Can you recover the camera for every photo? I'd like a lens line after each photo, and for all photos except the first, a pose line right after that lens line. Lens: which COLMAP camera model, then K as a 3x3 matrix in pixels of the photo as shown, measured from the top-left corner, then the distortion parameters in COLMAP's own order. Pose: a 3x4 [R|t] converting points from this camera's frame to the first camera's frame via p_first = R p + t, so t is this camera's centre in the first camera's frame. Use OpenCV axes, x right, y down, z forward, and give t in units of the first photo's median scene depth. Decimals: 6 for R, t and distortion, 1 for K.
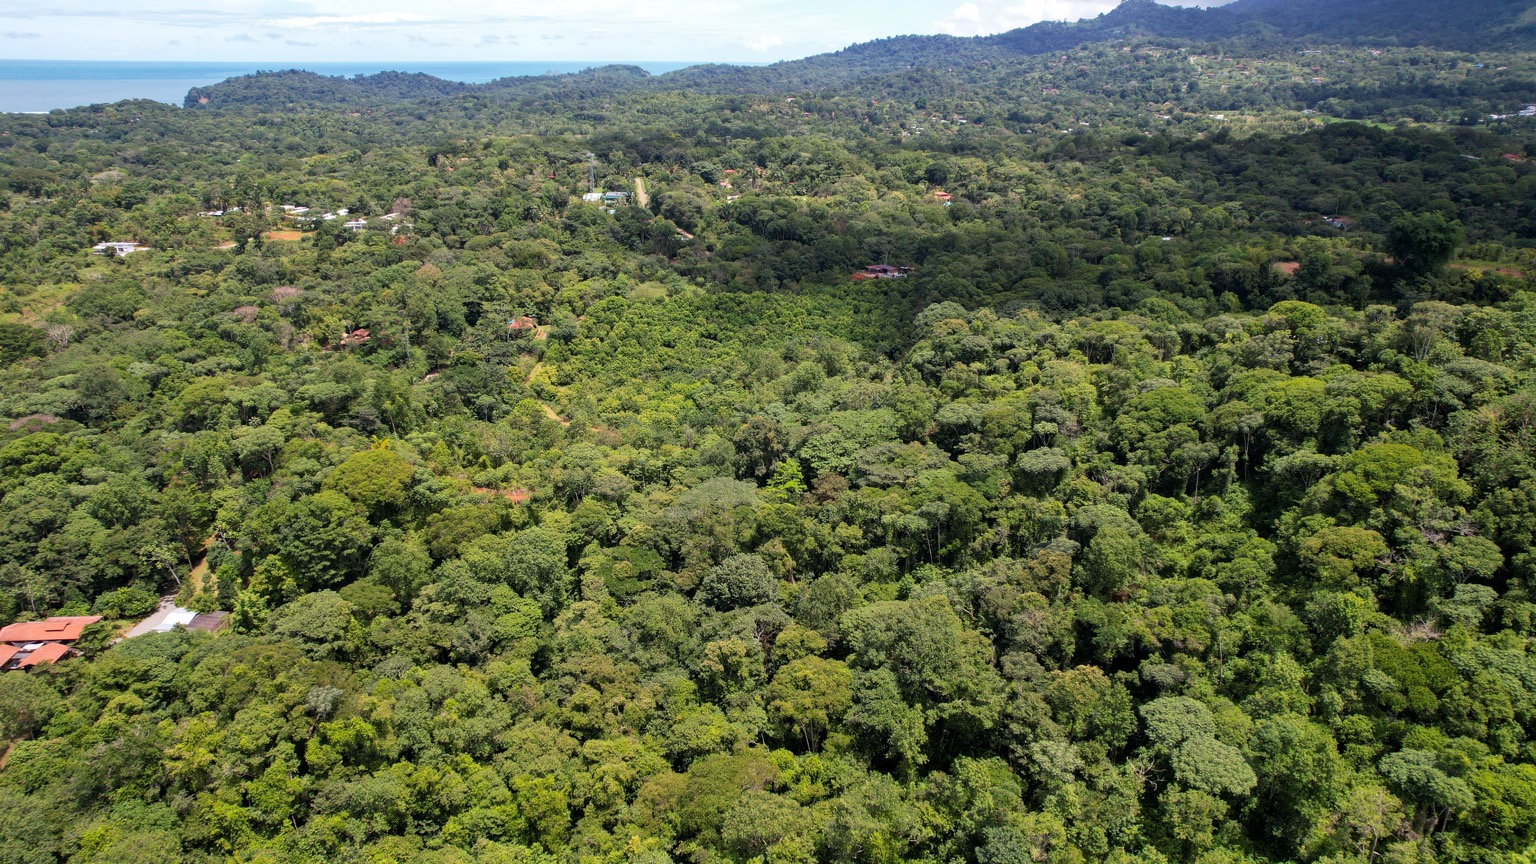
lens RADIAL K [[977.8, 0, 779.9], [0, 977.8, 443.9], [0, 0, 1]] dist [-0.079524, 0.070383]
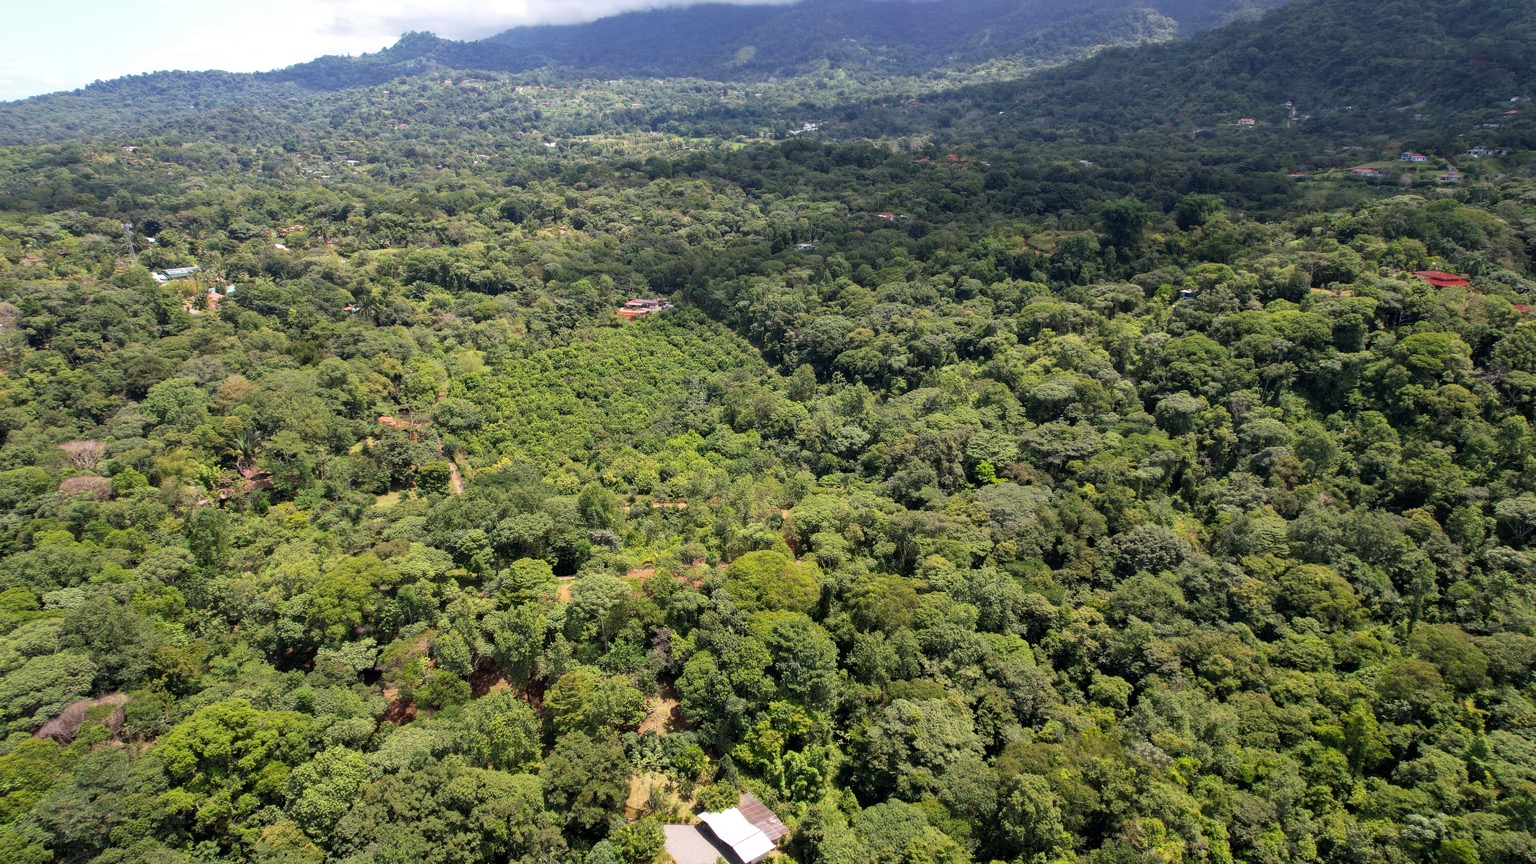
lens RADIAL K [[977.8, 0, 755.1], [0, 977.8, 437.6], [0, 0, 1]] dist [-0.079524, 0.070383]
pose [[0.767313, -0.220470, 0.602182, -0.515837], [0.241875, 0.969186, 0.046636, -0.075860], [-0.593908, 0.109868, 0.796996, 0.172337]]
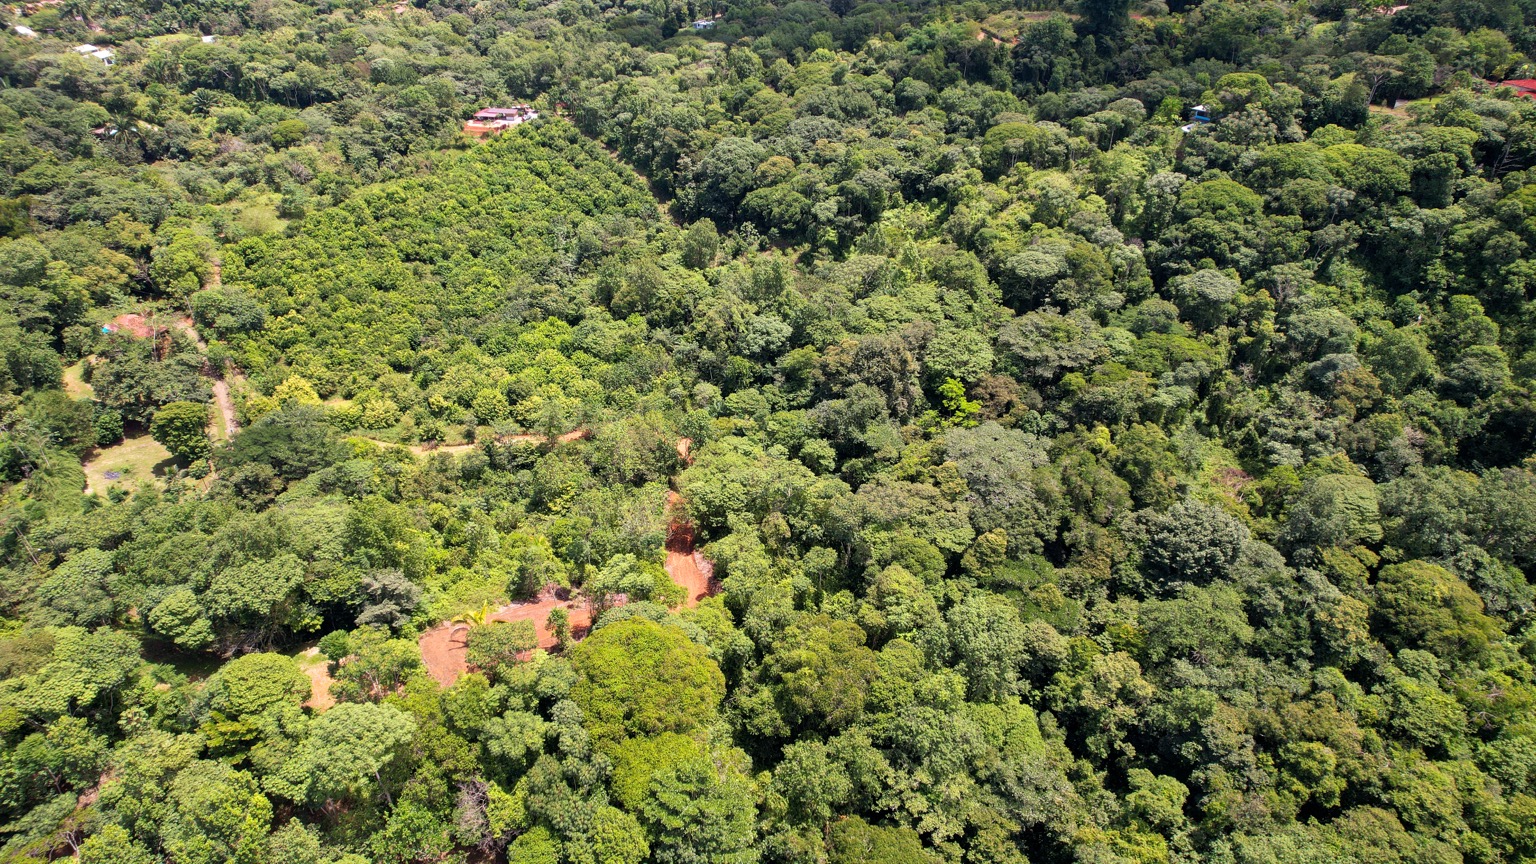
lens RADIAL K [[977.8, 0, 754.5], [0, 977.8, 430.6], [0, 0, 1]] dist [-0.079524, 0.070383]
pose [[0.705993, -0.382475, 0.596059, -0.363692], [0.260124, 0.922845, 0.284064, -0.130675], [-0.658718, -0.045498, 0.751013, 0.312766]]
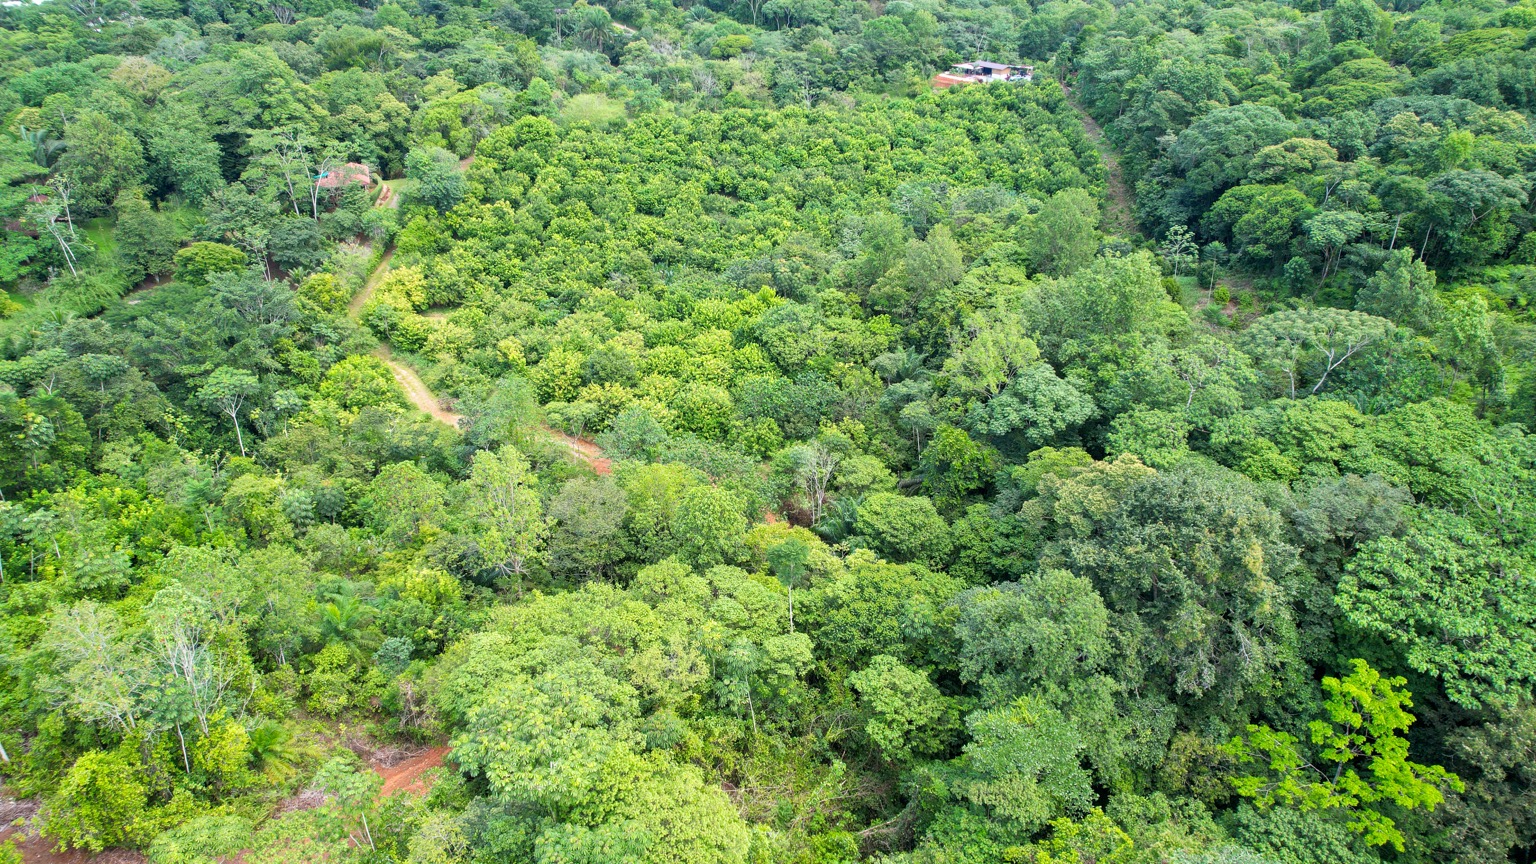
lens RADIAL K [[977.8, 0, 770.5], [0, 977.8, 424.4], [0, 0, 1]] dist [-0.079524, 0.070383]
pose [[0.994457, -0.050008, 0.092487, -0.102374], [0.037971, 0.991098, 0.127605, -0.052798], [-0.098045, -0.123385, 0.987504, 0.477638]]
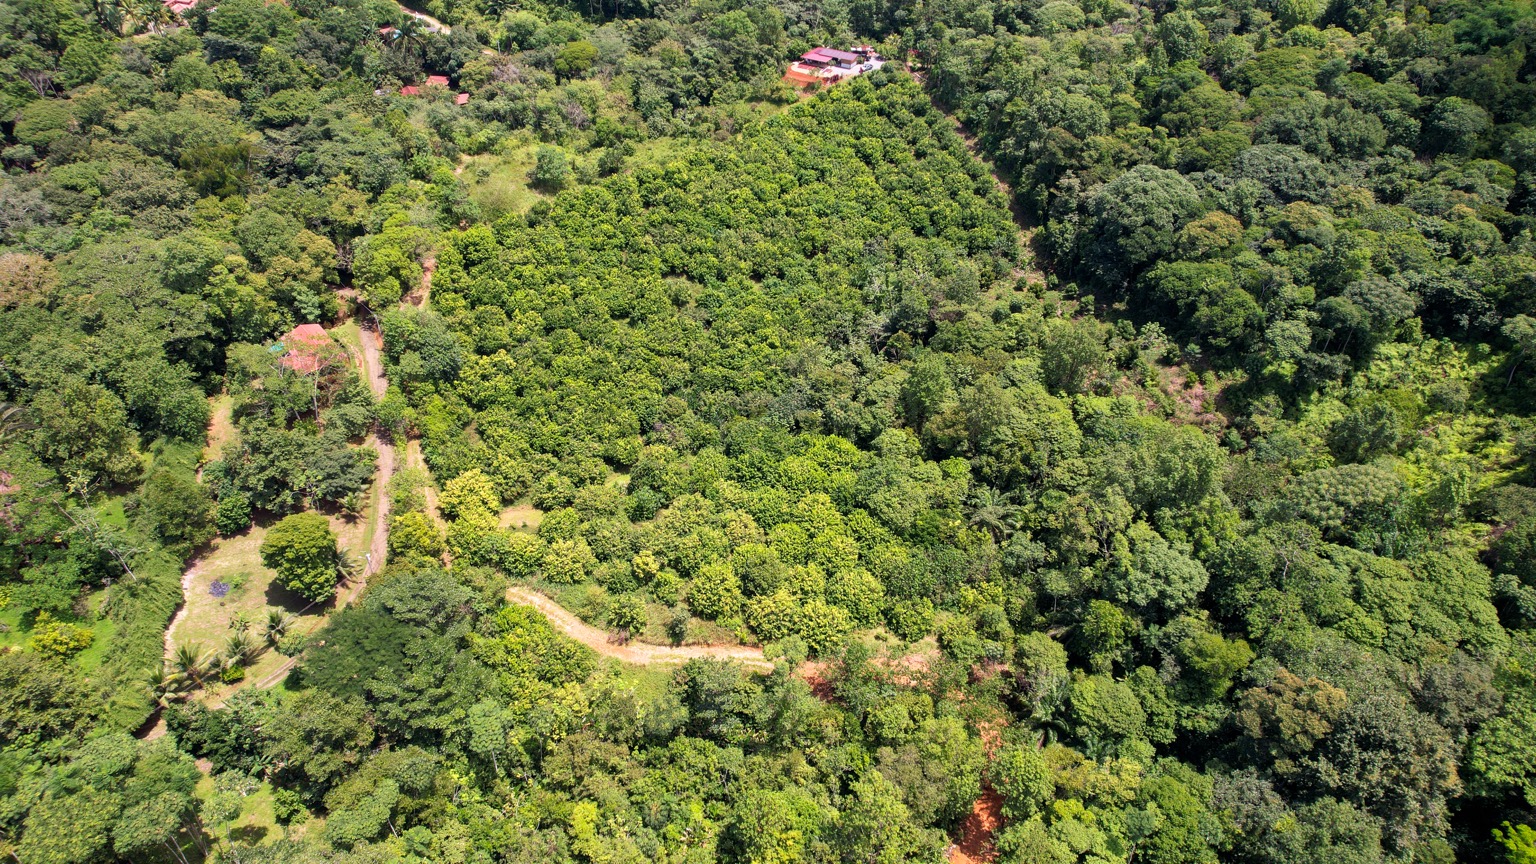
lens RADIAL K [[977.8, 0, 762.1], [0, 977.8, 423.1], [0, 0, 1]] dist [-0.079524, 0.070383]
pose [[0.903662, -0.271065, 0.331539, -0.229929], [0.157874, 0.930517, 0.330476, -0.203824], [-0.398083, -0.246297, 0.883667, 0.499182]]
